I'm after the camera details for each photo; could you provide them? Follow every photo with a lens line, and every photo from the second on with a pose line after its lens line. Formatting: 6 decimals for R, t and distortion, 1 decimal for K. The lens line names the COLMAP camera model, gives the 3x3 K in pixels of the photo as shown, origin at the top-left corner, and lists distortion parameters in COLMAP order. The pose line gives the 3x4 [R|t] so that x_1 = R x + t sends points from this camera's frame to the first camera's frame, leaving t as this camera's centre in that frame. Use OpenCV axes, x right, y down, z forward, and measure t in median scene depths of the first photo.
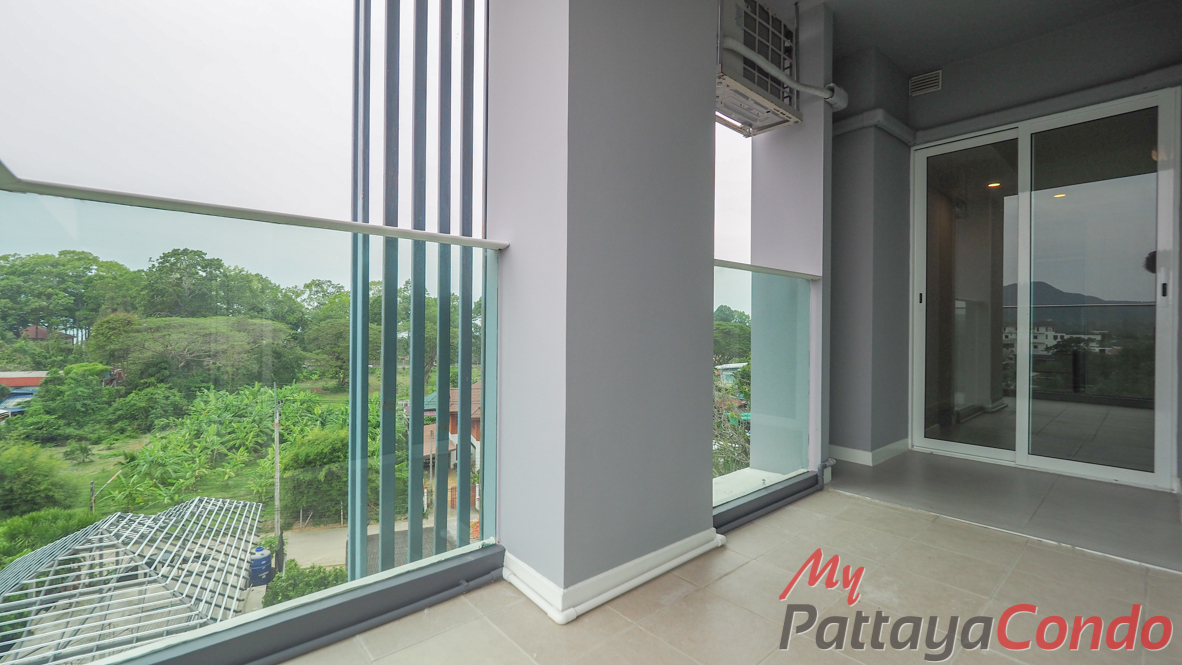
lens RADIAL K [[497.0, 0, 575.0], [0, 497.0, 328.5], [0, 0, 1]] dist [-0.018234, 0.011905]
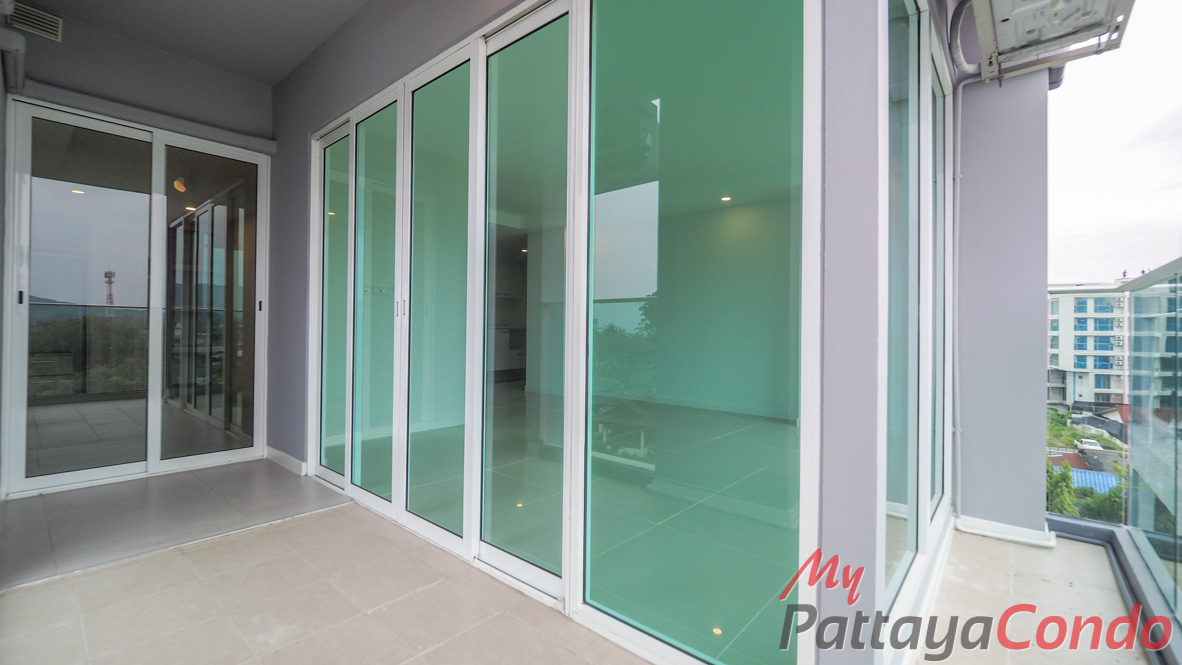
lens RADIAL K [[503.7, 0, 576.4], [0, 503.7, 328.7], [0, 0, 1]] dist [0.000393, -0.000628]
pose [[-0.129978, -0.009833, 0.991468, -0.239612], [-0.008029, 0.999928, 0.008865, -0.034994], [-0.991484, -0.006808, -0.130048, 0.327760]]
